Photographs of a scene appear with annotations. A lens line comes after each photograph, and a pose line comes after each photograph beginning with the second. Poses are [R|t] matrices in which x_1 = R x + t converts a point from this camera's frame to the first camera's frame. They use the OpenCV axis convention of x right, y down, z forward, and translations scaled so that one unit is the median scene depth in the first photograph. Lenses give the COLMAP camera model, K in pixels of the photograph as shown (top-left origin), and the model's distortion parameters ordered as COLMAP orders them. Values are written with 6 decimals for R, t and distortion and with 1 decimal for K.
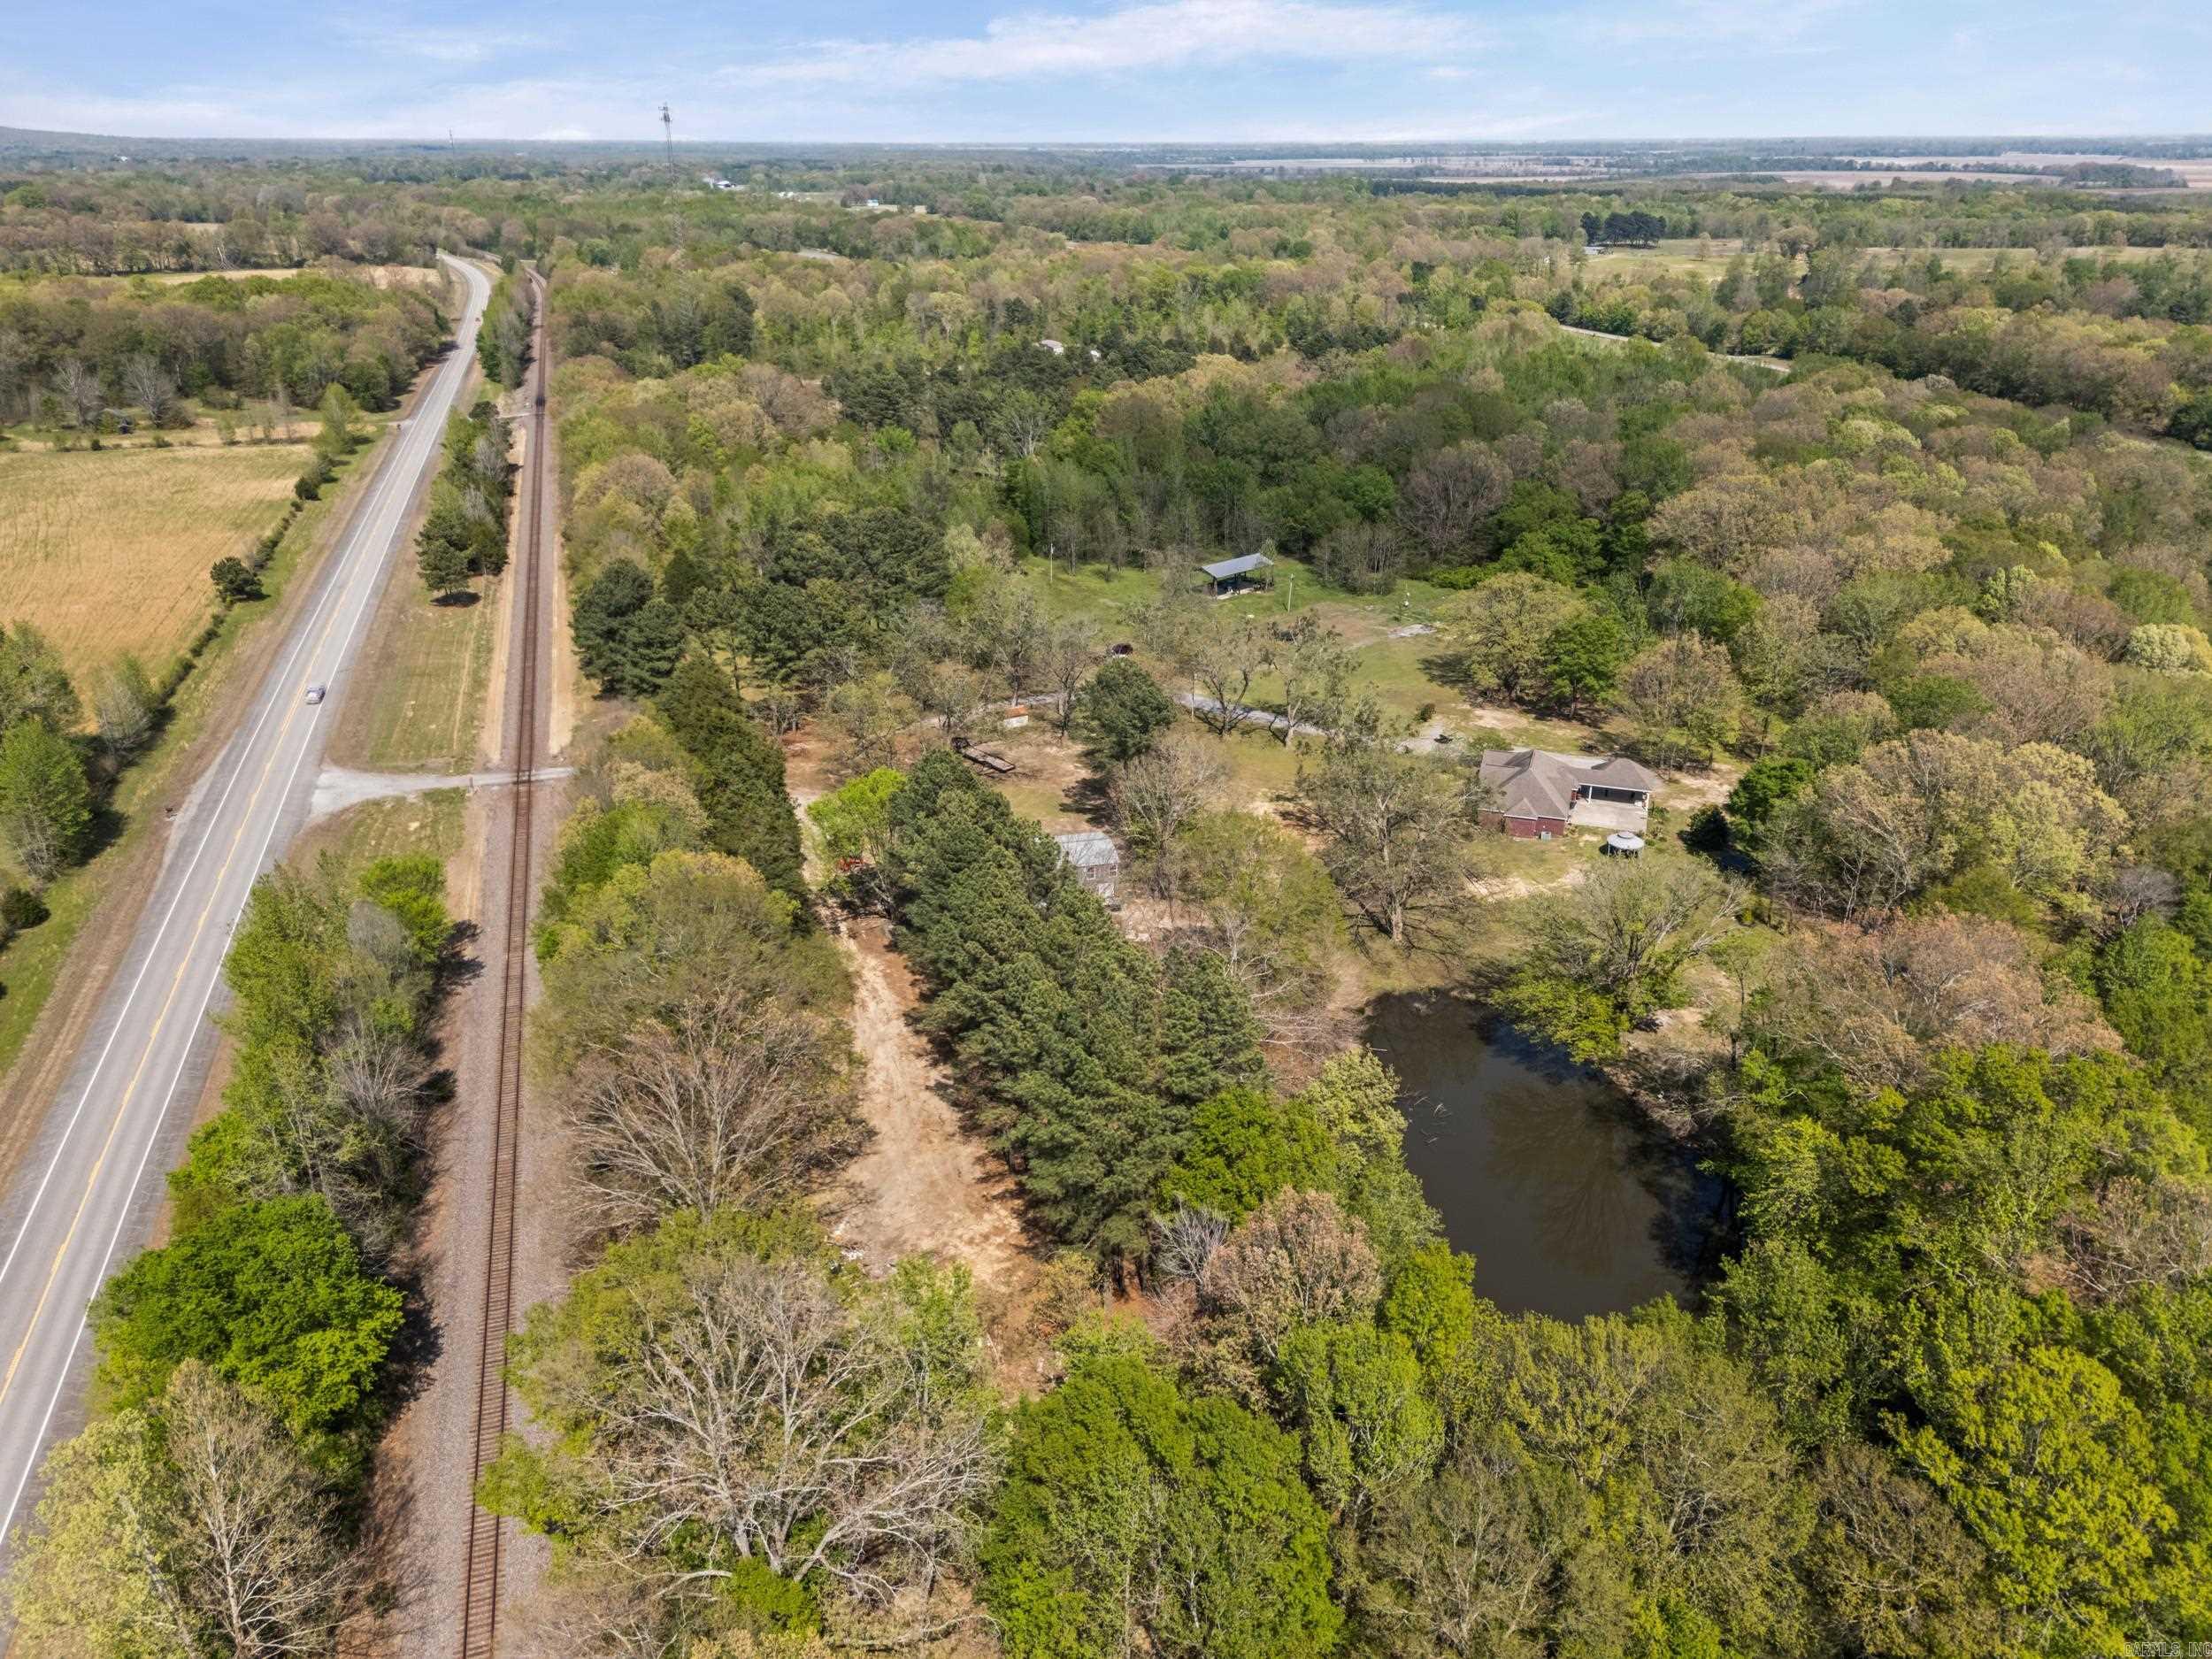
lens RADIAL K [[1601.9, 0, 1106.0], [0, 1601.9, 829.5], [0, 0, 1]] dist [0.040386, -0.038187]
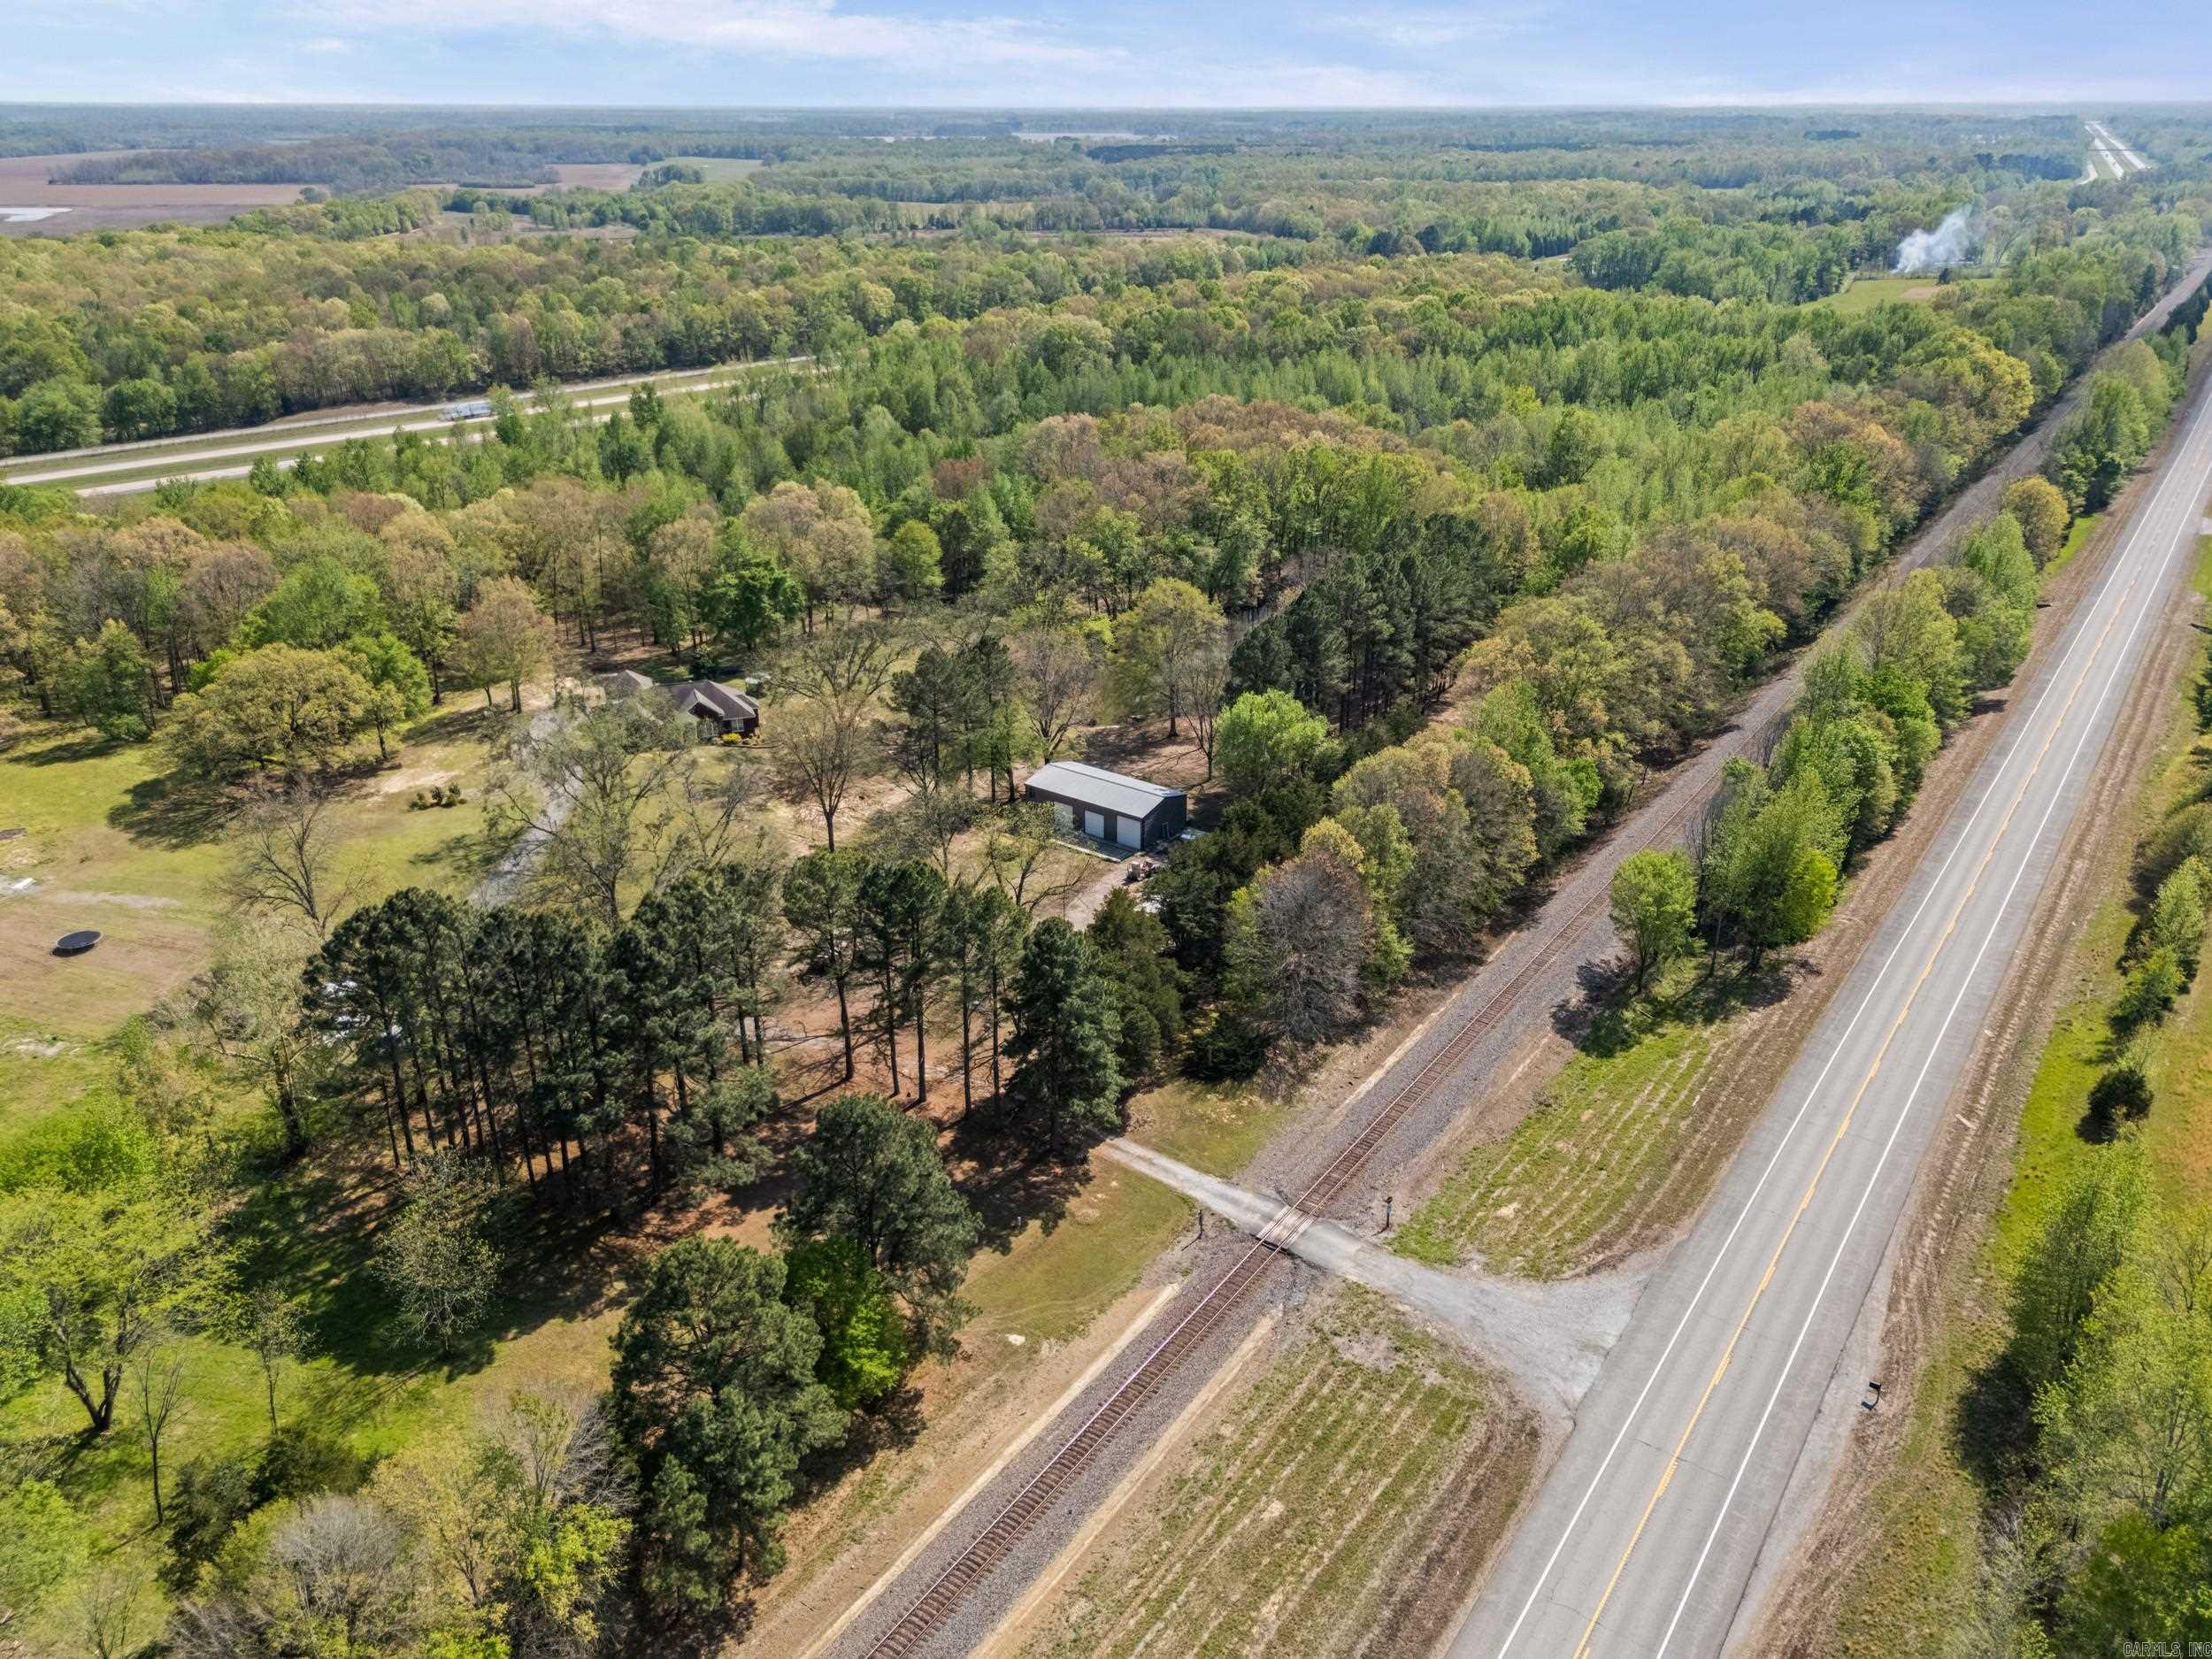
lens RADIAL K [[1603.8, 0, 1106.0], [0, 1603.8, 829.5], [0, 0, 1]] dist [0.074529, -0.071075]
pose [[-0.606574, -0.324133, 0.725952, -0.504182], [0.319871, 0.736450, 0.596090, -0.363394], [-0.727840, 0.593784, -0.343031, 0.842776]]
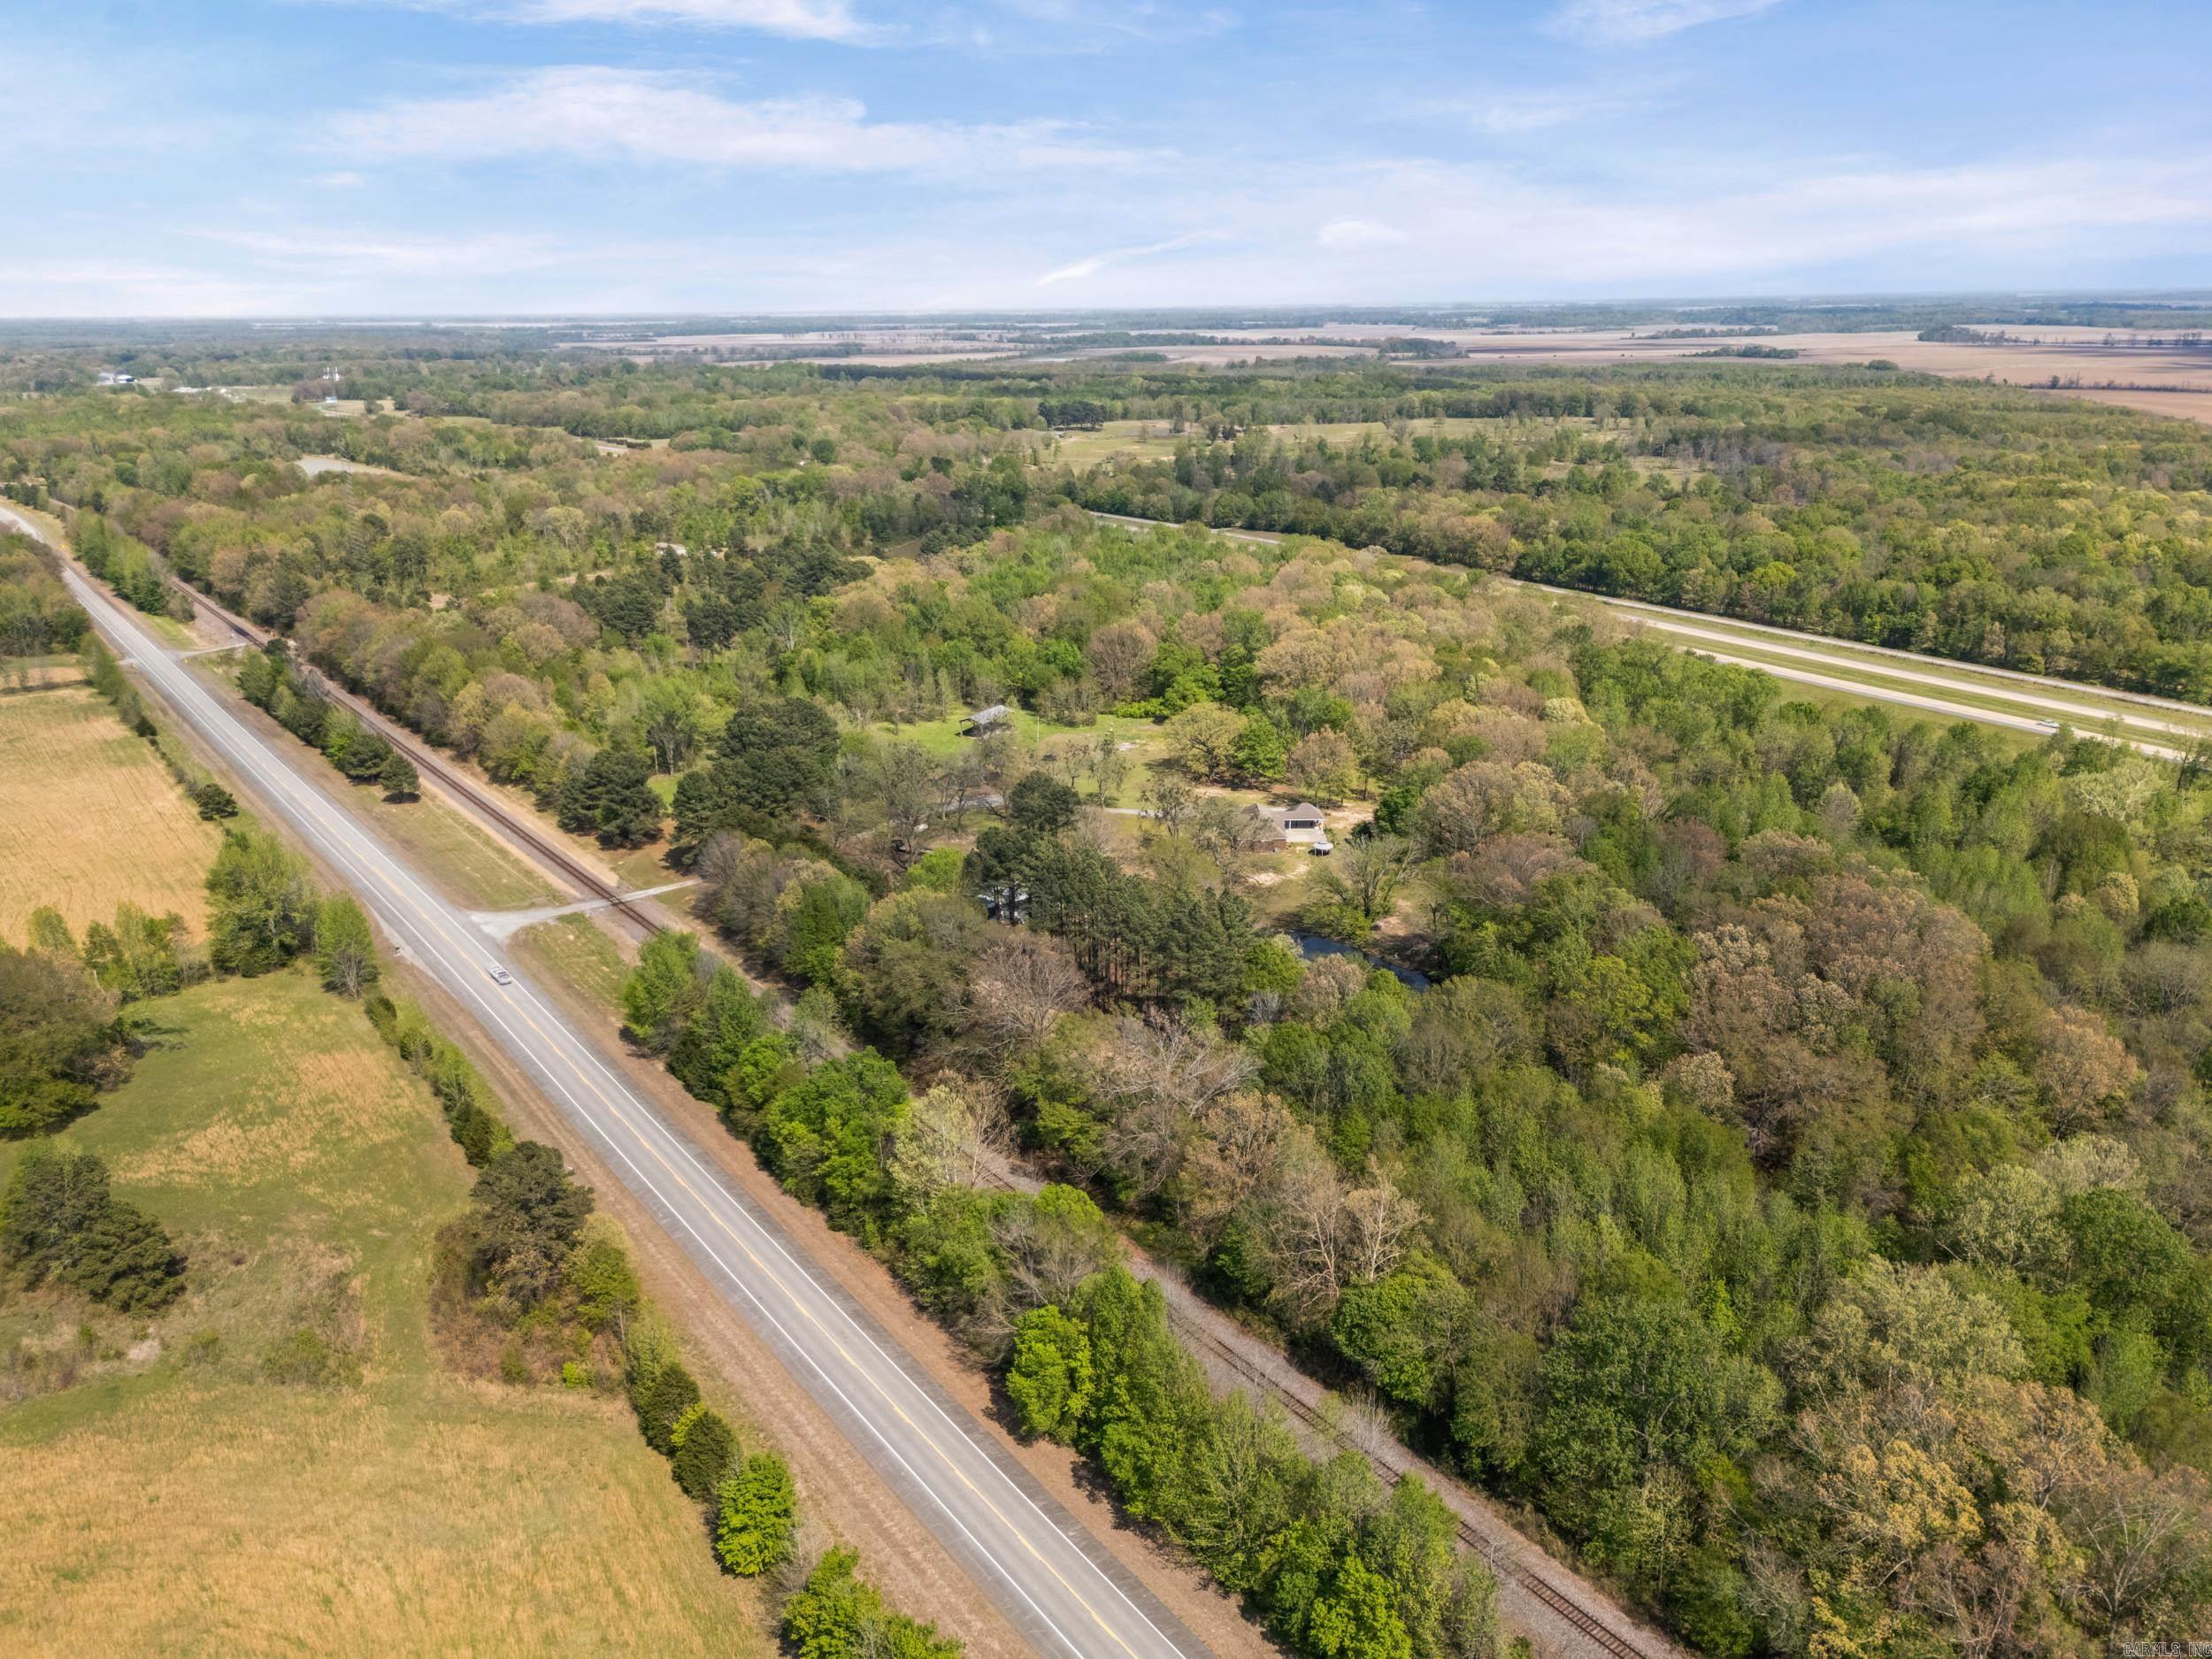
lens RADIAL K [[1603.8, 0, 1106.0], [0, 1603.8, 829.5], [0, 0, 1]] dist [0.074529, -0.071075]
pose [[0.939516, -0.114166, 0.322916, -0.295993], [0.143098, 0.987422, -0.067238, 0.046965], [-0.311178, 0.109380, 0.944036, -0.371590]]
